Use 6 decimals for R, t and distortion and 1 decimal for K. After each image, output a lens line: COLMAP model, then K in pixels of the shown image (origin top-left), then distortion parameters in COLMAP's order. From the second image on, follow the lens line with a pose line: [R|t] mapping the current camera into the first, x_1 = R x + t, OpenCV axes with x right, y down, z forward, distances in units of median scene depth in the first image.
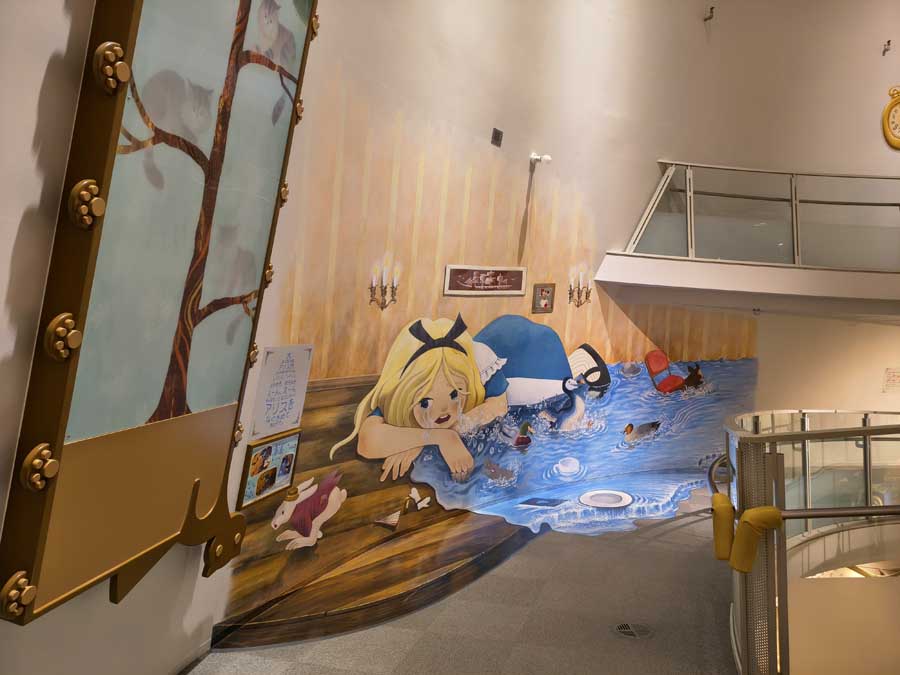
lens RADIAL K [[626.7, 0, 445.0], [0, 626.7, 339.9], [0, 0, 1]] dist [0.043058, -0.034586]
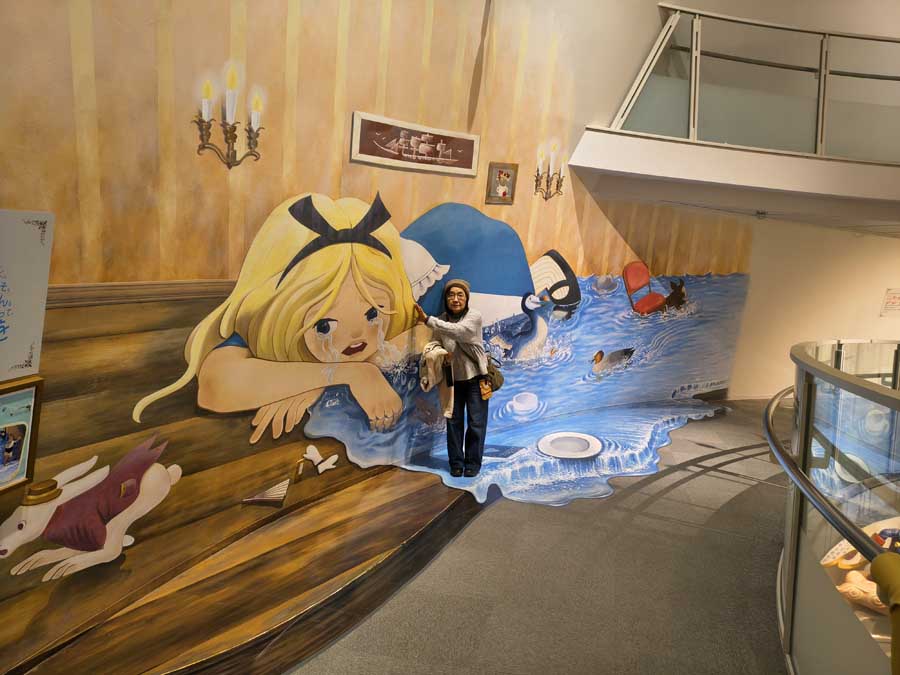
lens RADIAL K [[626.7, 0, 445.0], [0, 626.7, 339.9], [0, 0, 1]] dist [0.043058, -0.034586]
pose [[0.997102, 0.010961, 0.075280, 0.040376], [-0.020799, 0.991140, 0.131183, 0.020688], [-0.073175, -0.132369, 0.988496, 0.273761]]
